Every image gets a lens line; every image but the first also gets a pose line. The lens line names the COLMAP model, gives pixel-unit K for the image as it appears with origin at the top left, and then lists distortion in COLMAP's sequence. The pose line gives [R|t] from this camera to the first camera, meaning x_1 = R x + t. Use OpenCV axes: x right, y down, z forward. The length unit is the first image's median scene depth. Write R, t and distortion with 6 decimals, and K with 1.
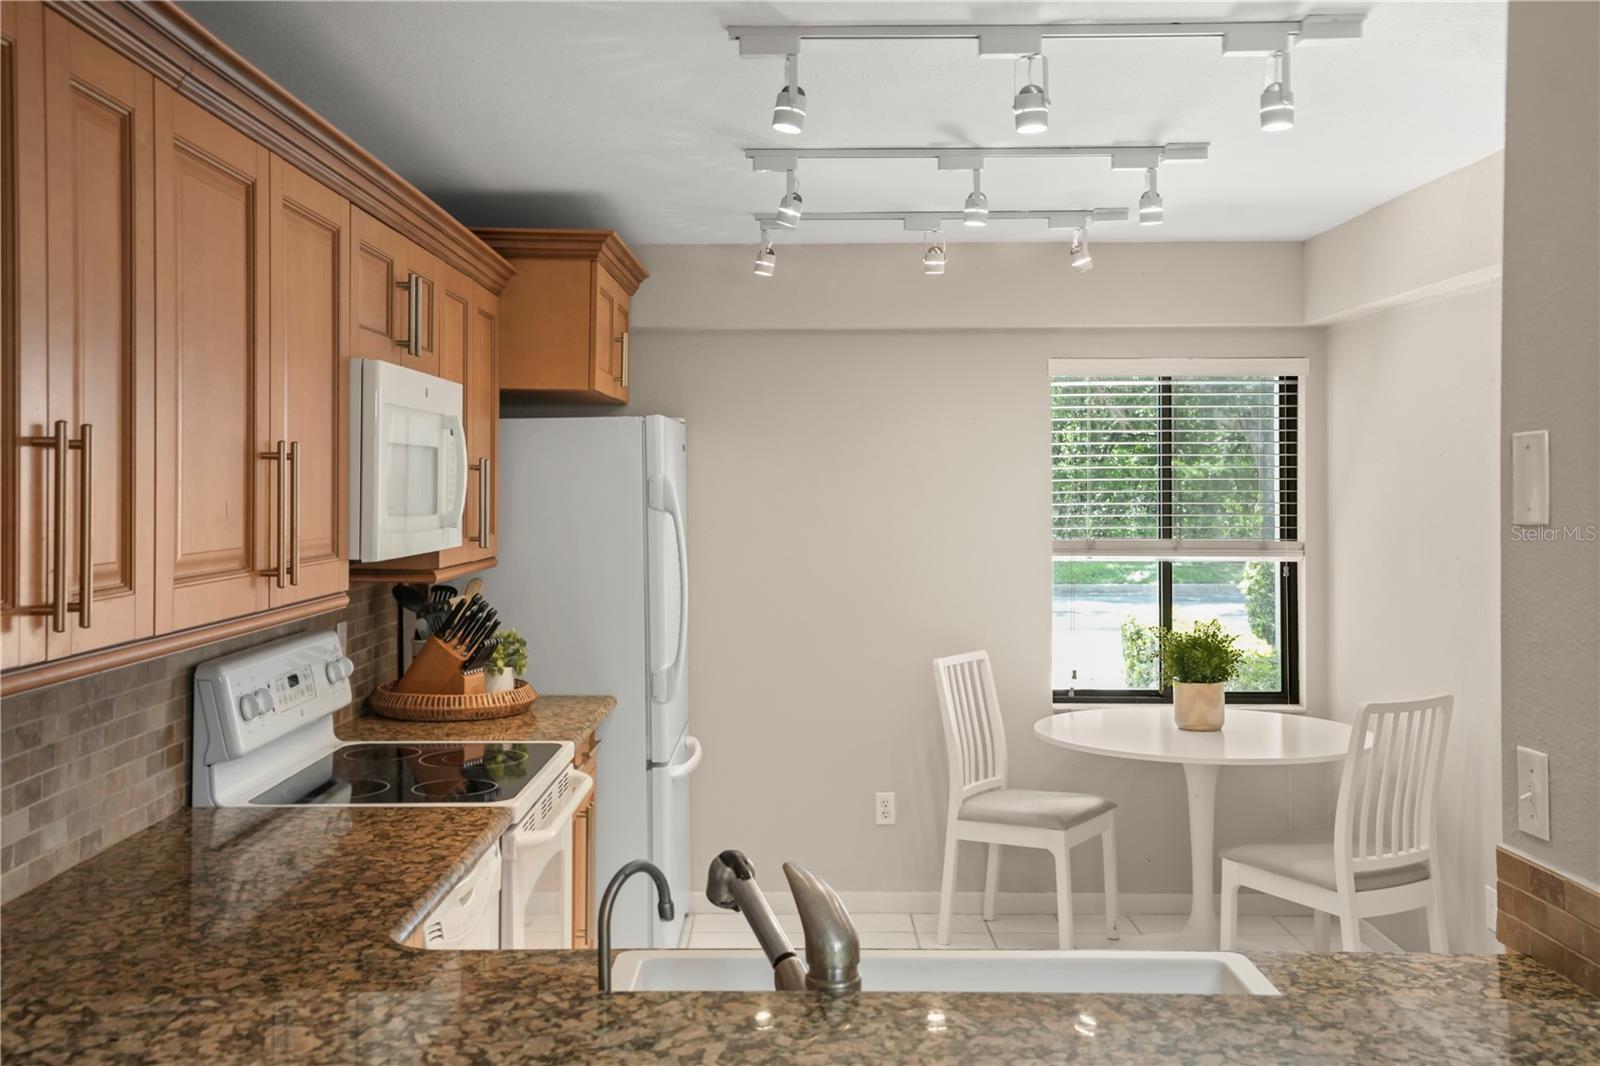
lens RADIAL K [[1560.9, 0, 798.9], [0, 1560.9, 459.7], [0, 0, 1]] dist [0.096526, -0.001633]
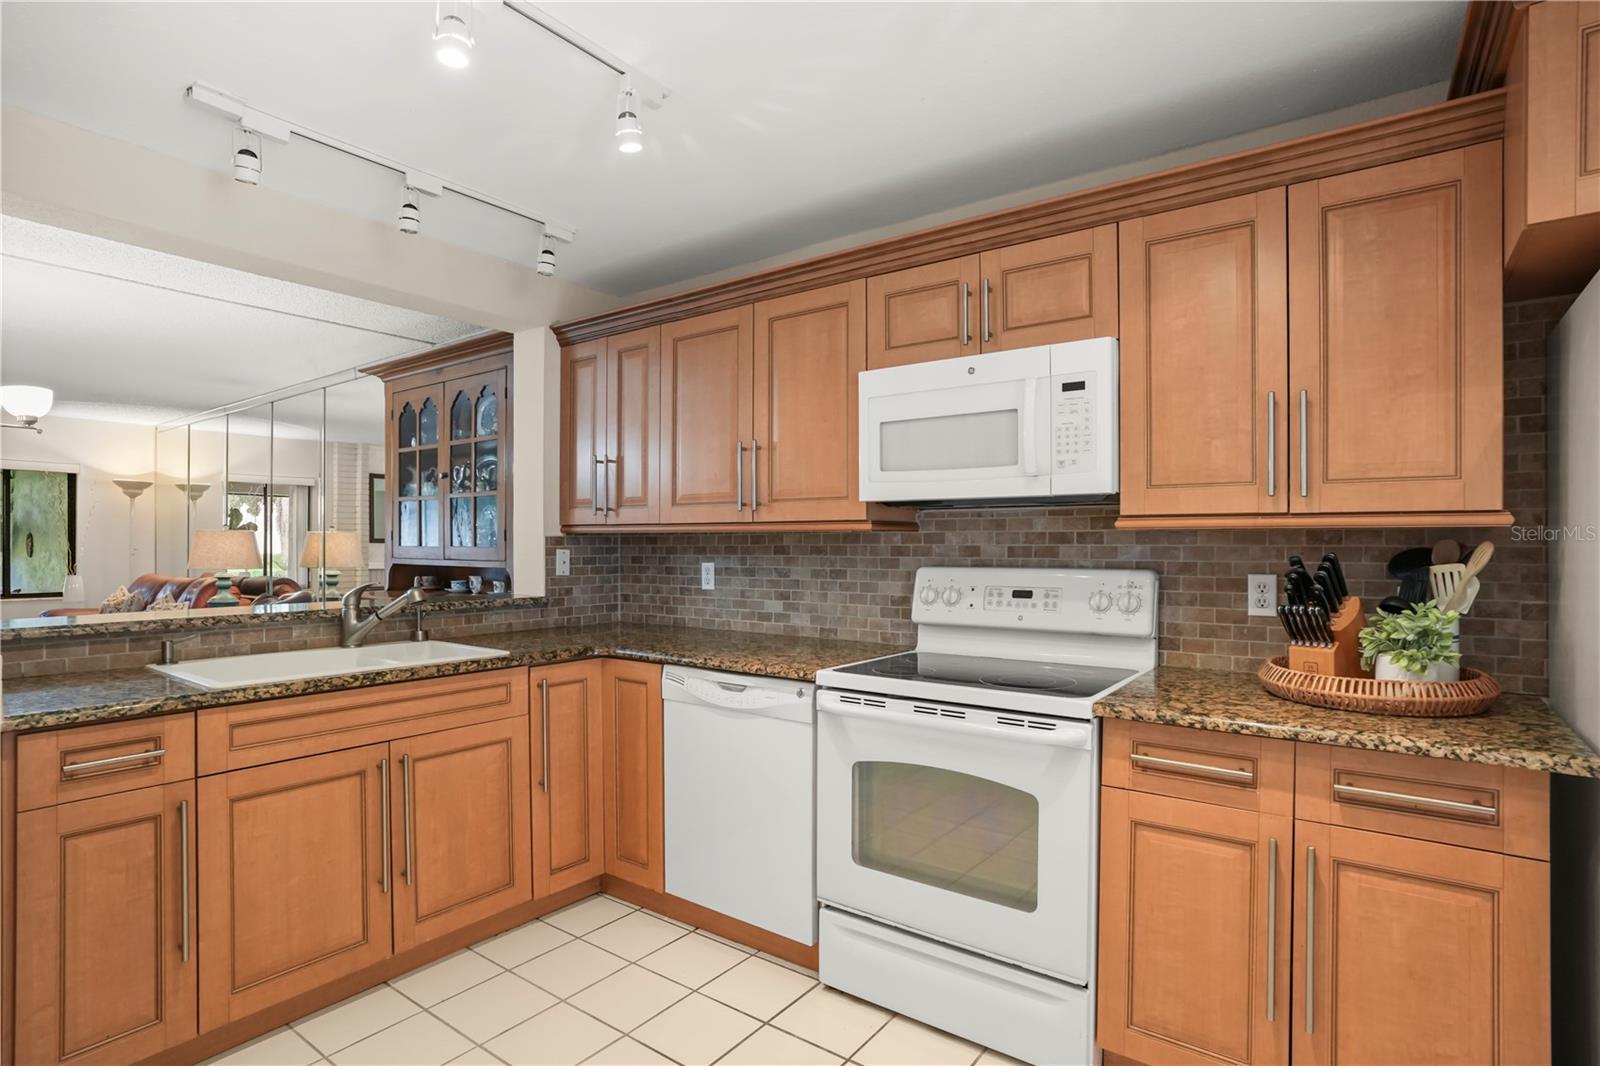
lens RADIAL K [[803.2, 0, 799.8], [0, 803.2, 543.4], [0, 0, 1]] dist [-0.069298, 0.040706]
pose [[-0.589187, -0.000520, -0.807997, 0.269328], [0.011514, 0.999893, -0.009039, 0.074340], [0.807915, -0.014629, -0.589118, 0.942205]]
